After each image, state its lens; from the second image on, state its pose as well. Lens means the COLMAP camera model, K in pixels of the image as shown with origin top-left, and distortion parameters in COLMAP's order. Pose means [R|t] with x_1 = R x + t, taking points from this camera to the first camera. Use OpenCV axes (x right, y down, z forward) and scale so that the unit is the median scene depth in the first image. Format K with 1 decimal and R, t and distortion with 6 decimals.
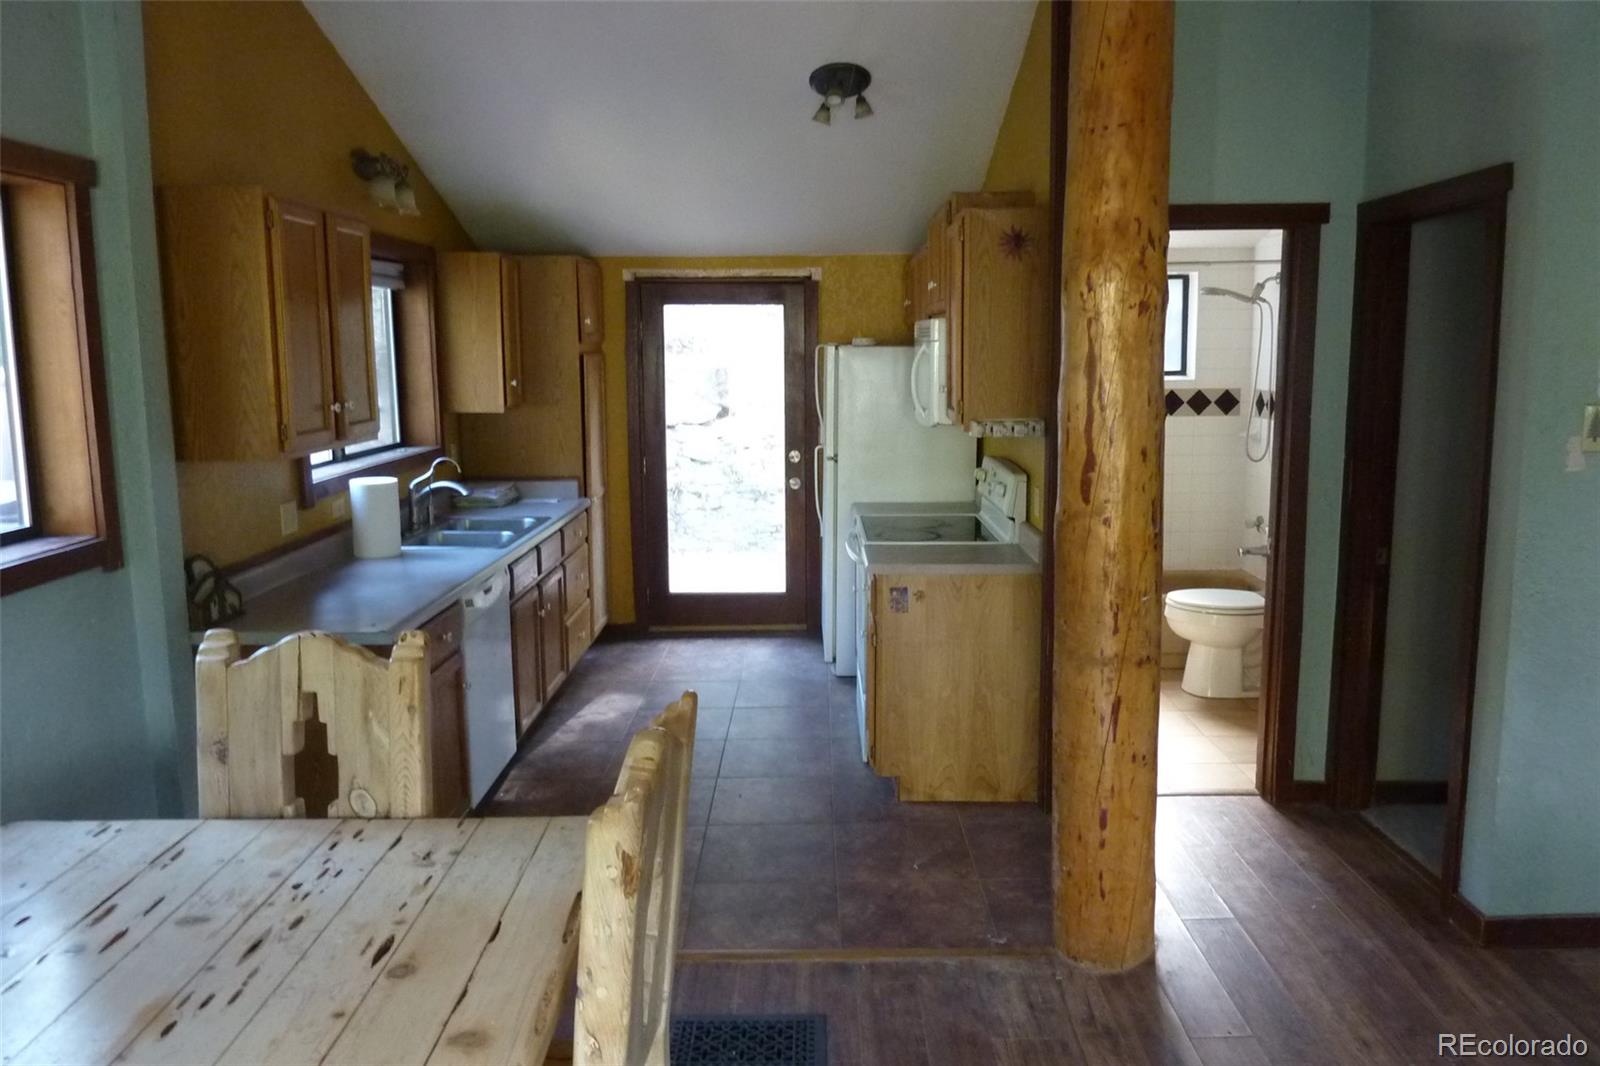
lens RADIAL K [[1185.2, 0, 801.2], [0, 1185.2, 526.8], [0, 0, 1]] dist [-0.017914, -0.020747]
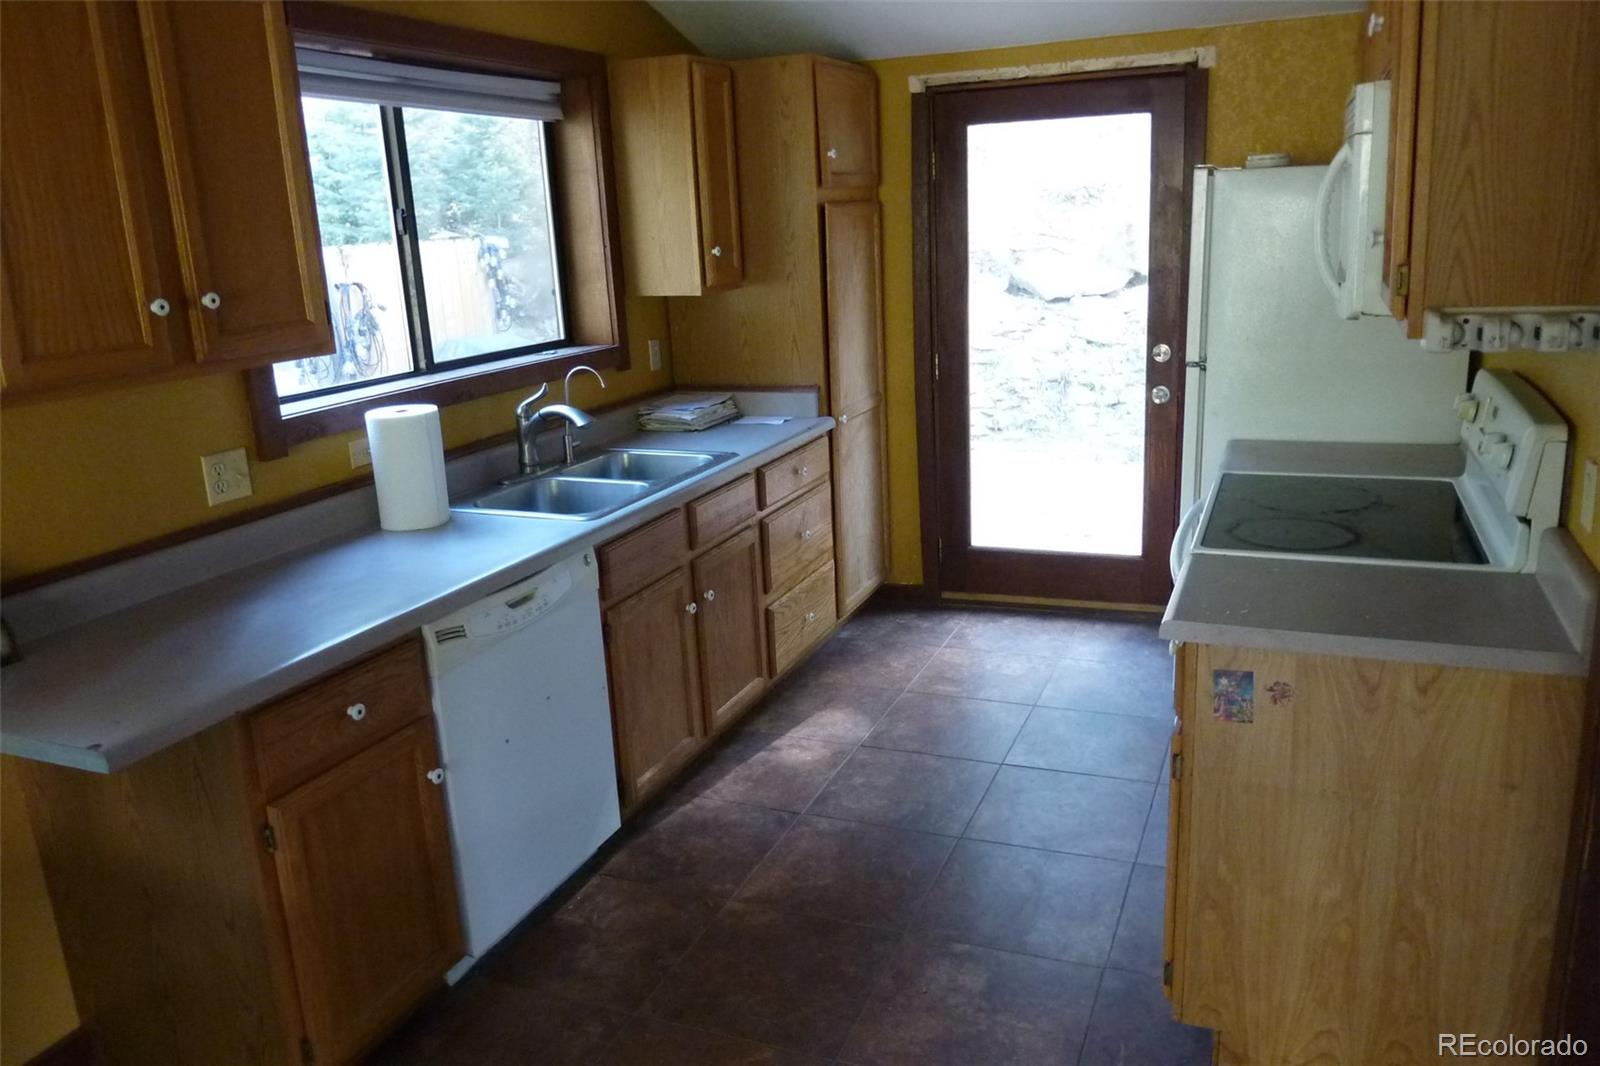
lens RADIAL K [[1185.2, 0, 797.5], [0, 1185.2, 528.9], [0, 0, 1]] dist [-0.017914, -0.020747]
pose [[0.924530, 0.057024, -0.376819, 0.069861], [-0.014471, 0.993282, 0.114807, -0.040855], [0.380834, -0.100689, 0.919145, 0.371469]]
